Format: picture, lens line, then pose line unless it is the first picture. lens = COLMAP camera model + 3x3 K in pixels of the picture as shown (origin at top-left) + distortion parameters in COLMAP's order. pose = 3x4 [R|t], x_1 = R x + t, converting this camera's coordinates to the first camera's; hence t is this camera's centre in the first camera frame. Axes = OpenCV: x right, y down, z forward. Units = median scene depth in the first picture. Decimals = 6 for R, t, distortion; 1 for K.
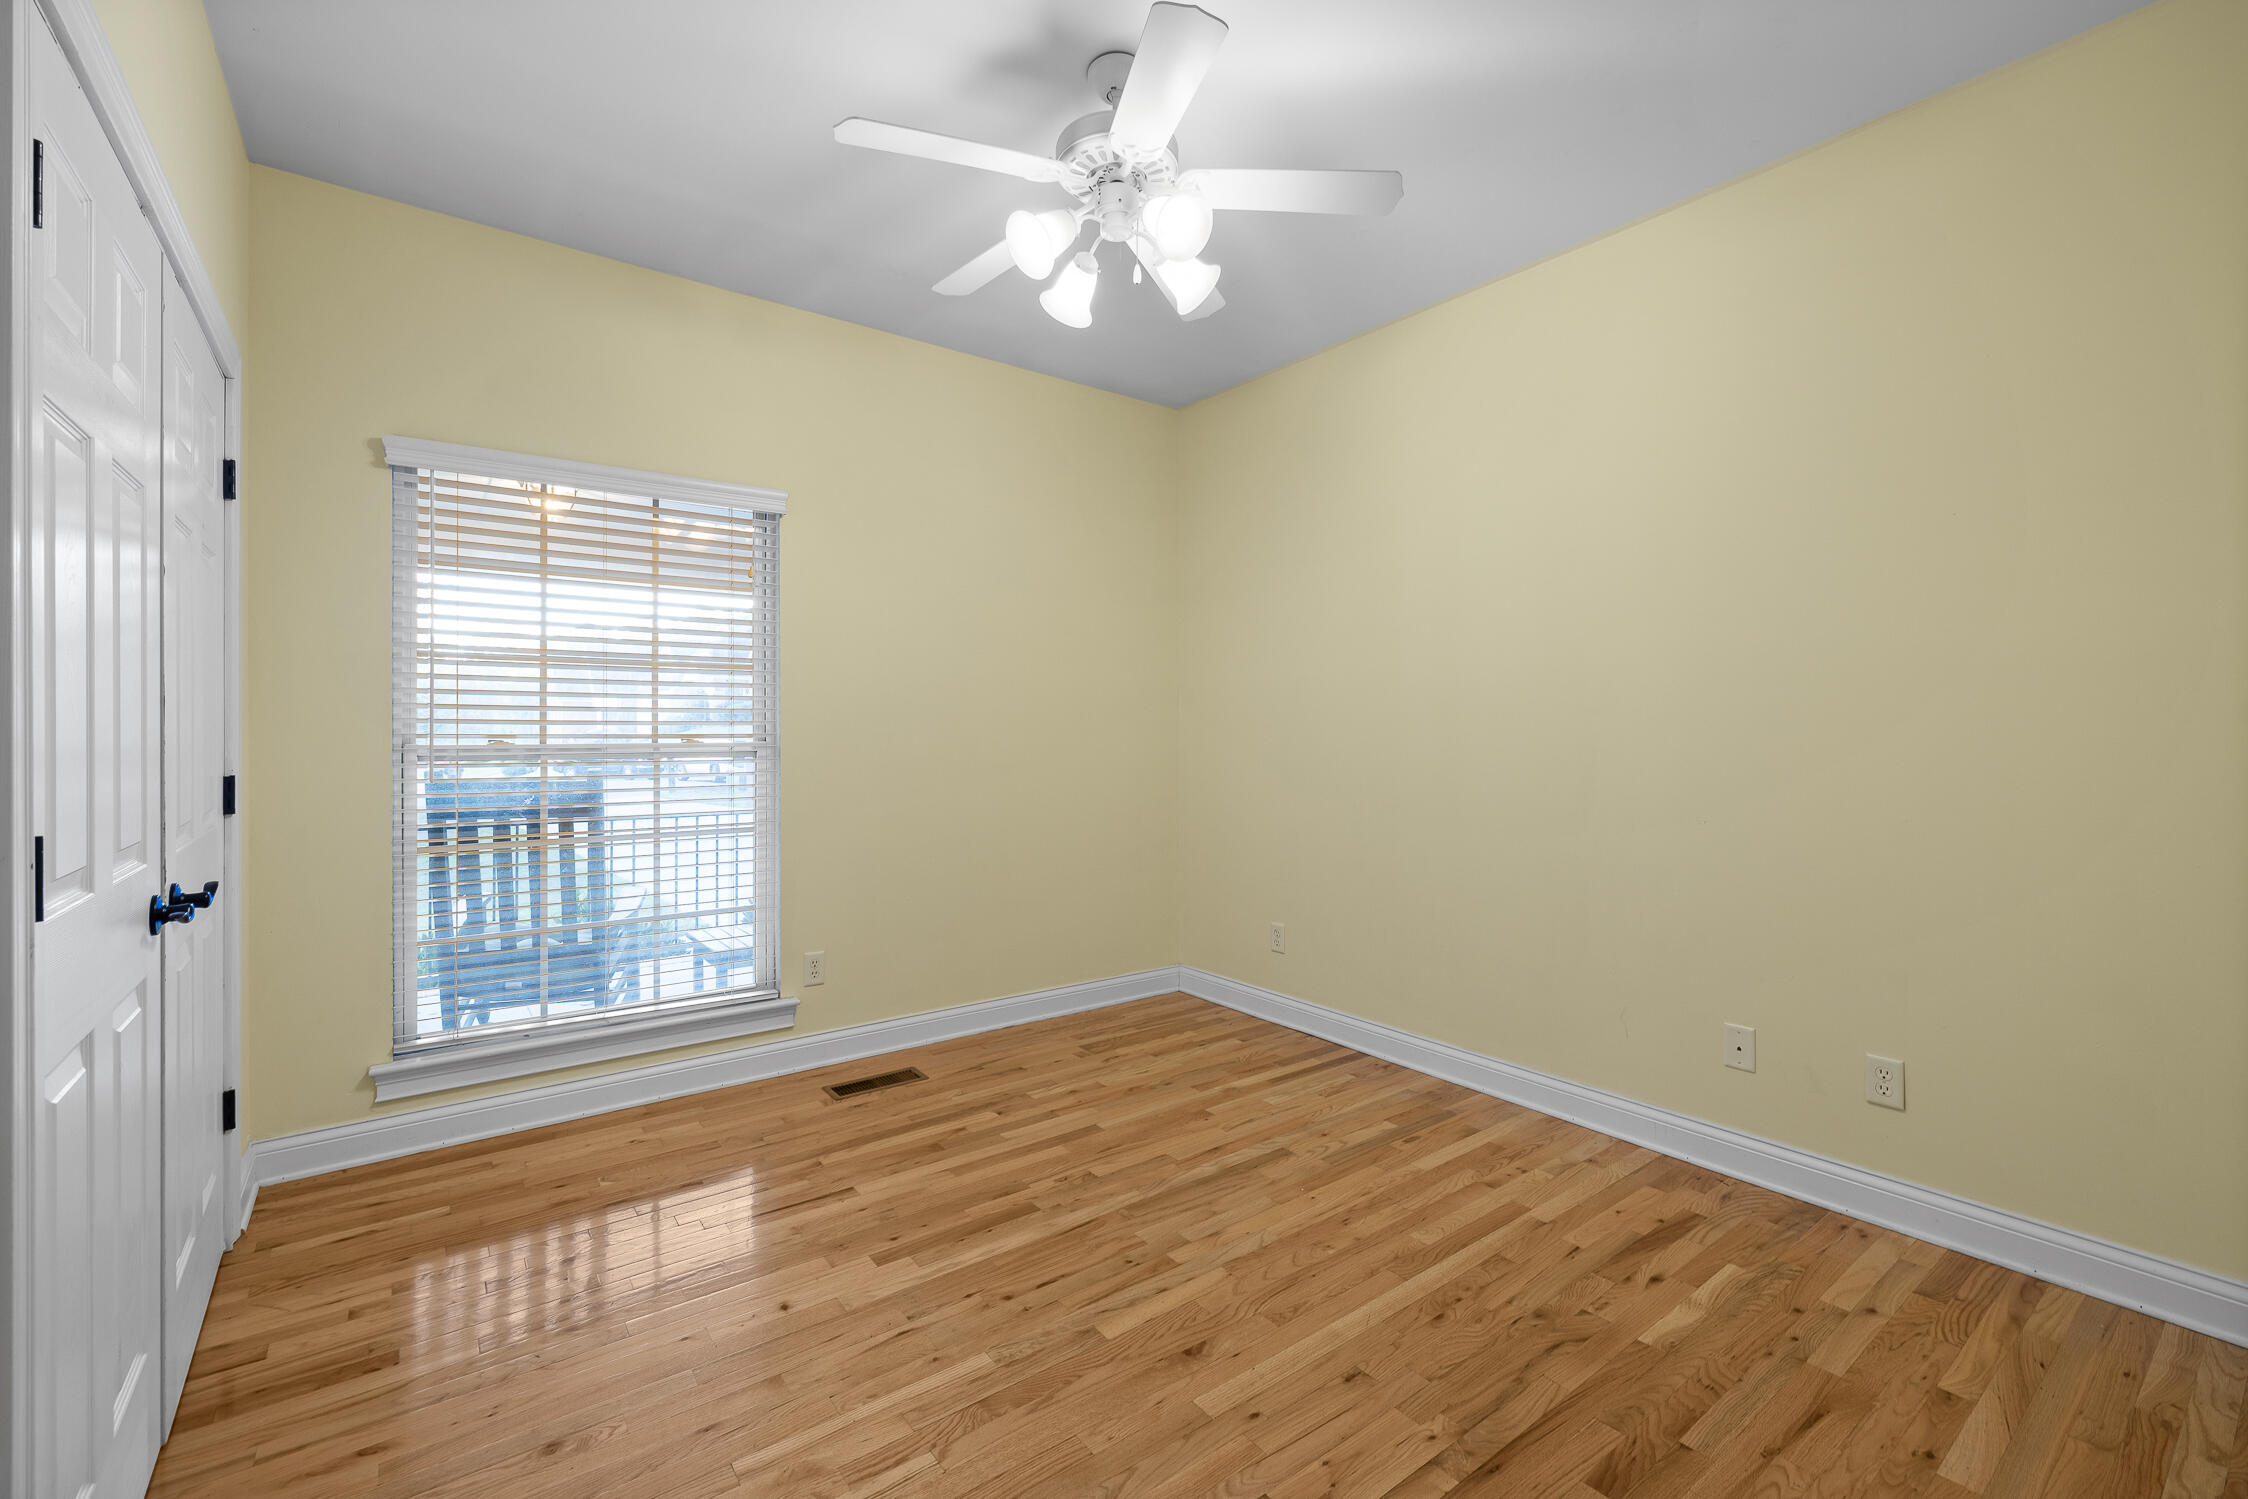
lens RADIAL K [[964.2, 0, 1112.3], [0, 964.2, 740.3], [0, 0, 1]] dist [-0.001099, 0.000691]
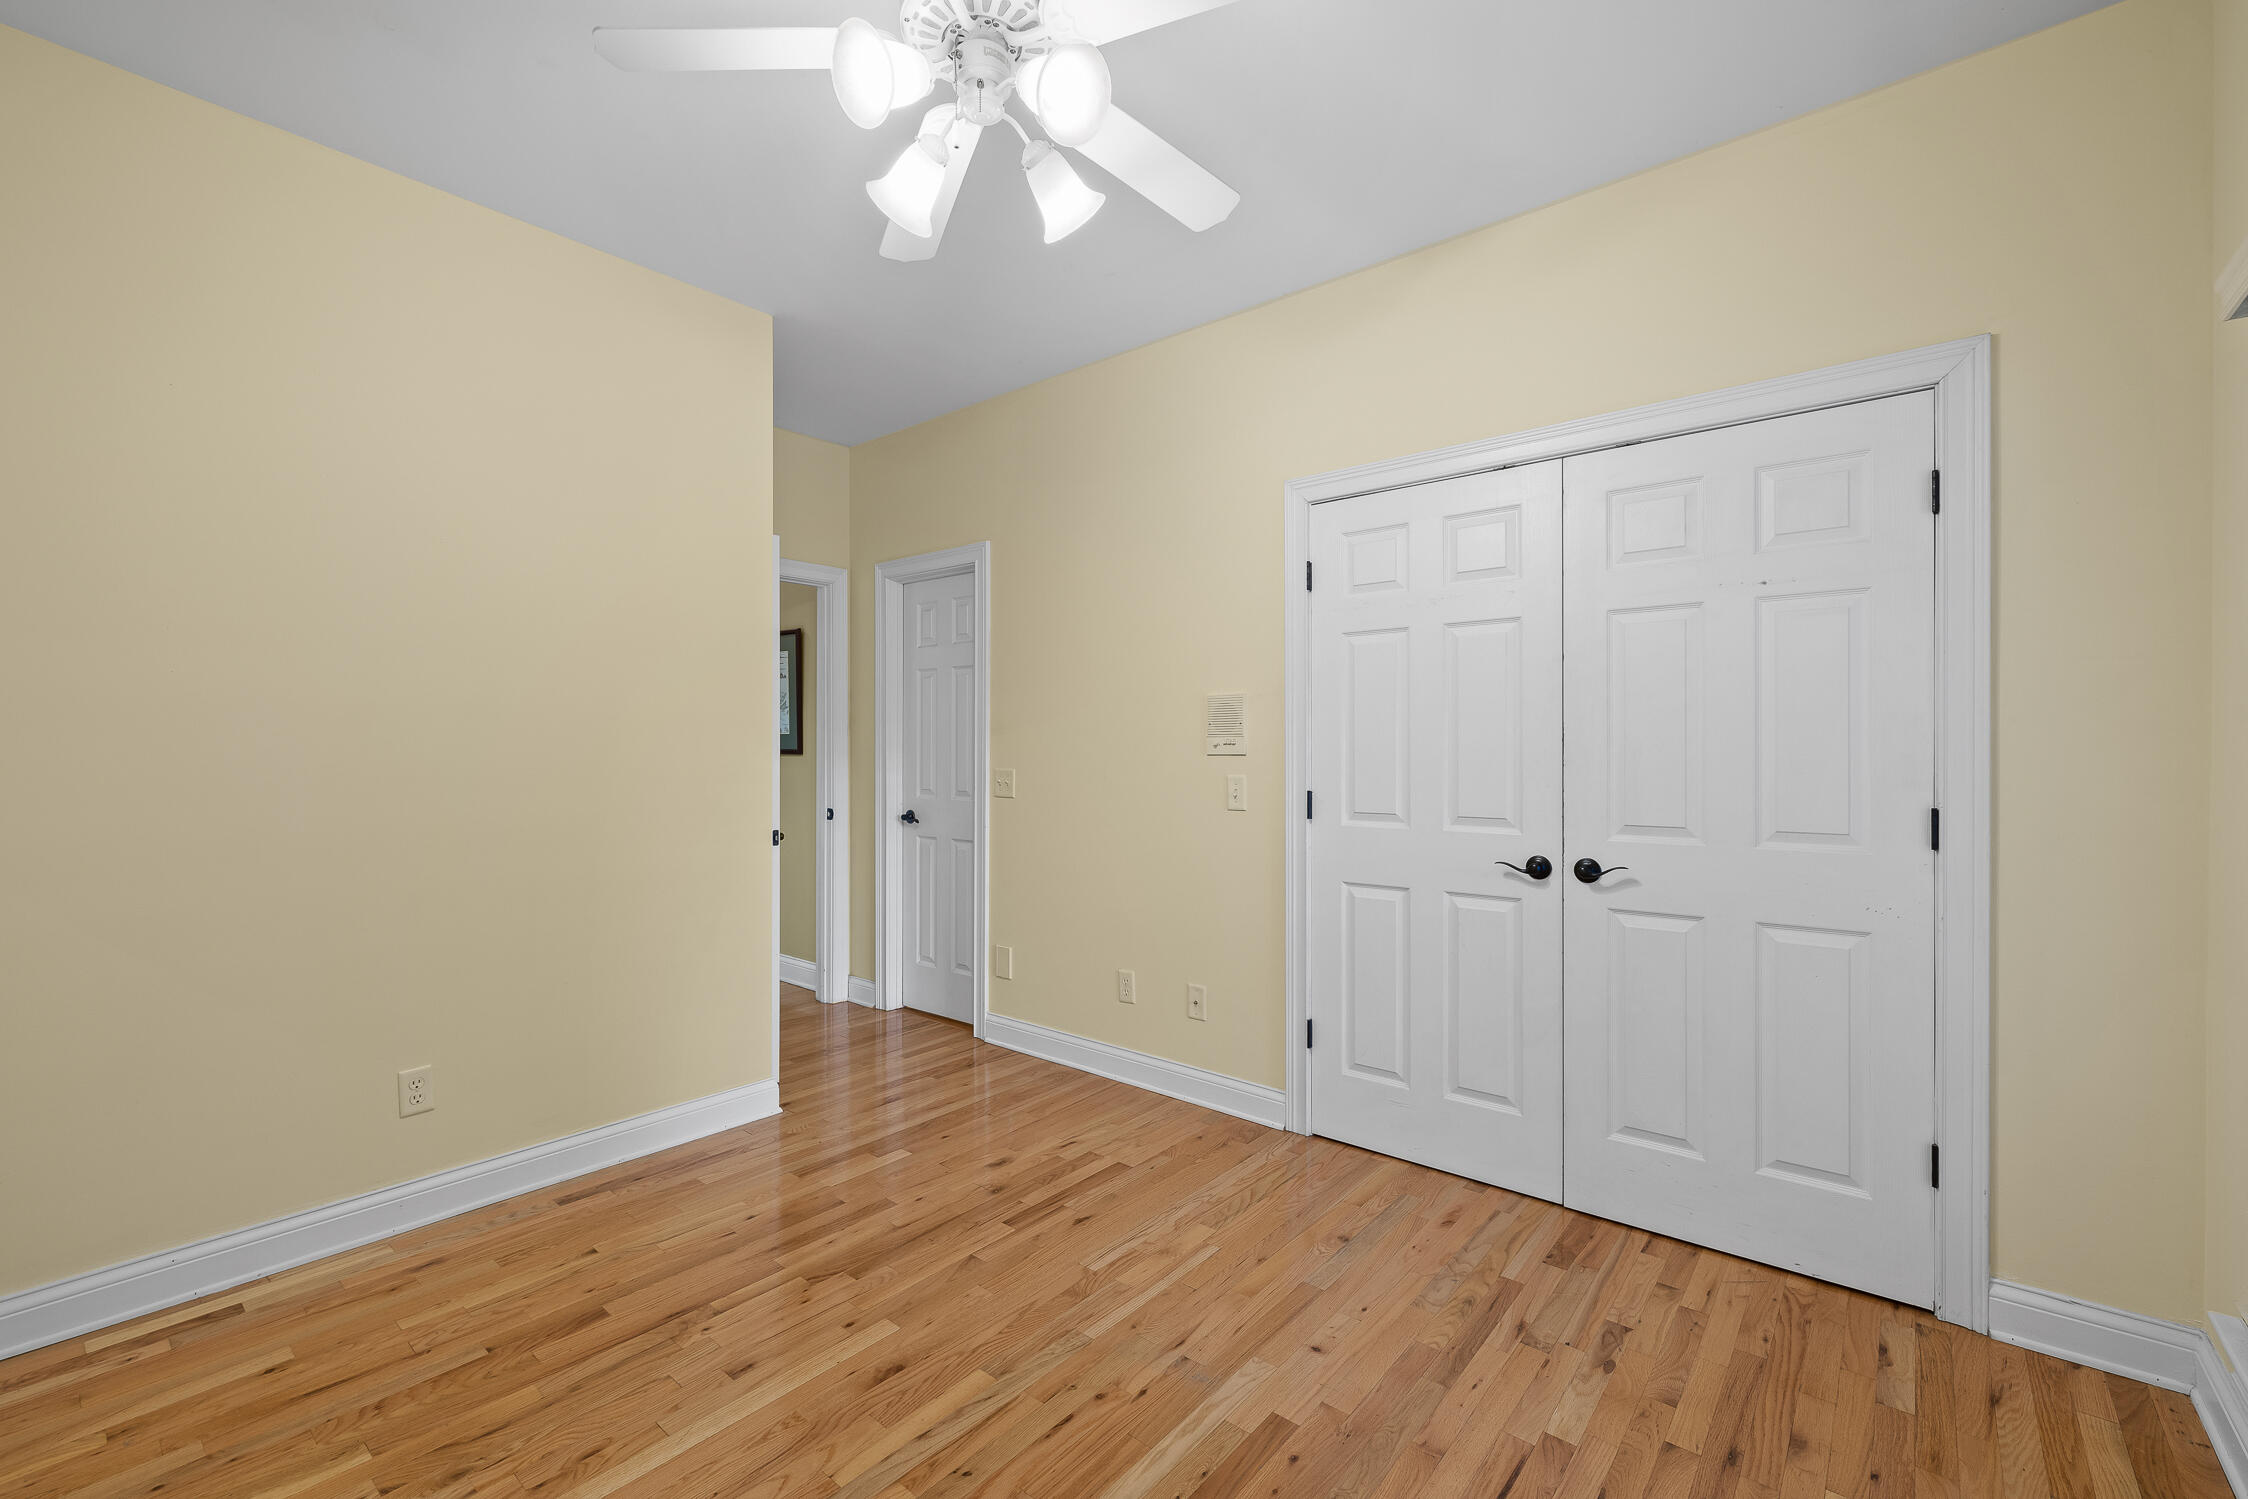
lens RADIAL K [[964.2, 0, 1114.2], [0, 964.2, 758.6], [0, 0, 1]] dist [-0.001099, 0.000691]
pose [[-0.974117, 0.000969, -0.226043, 0.090018], [-0.004436, 0.999716, 0.023401, -0.039599], [0.226002, 0.023798, -0.973836, 2.087495]]
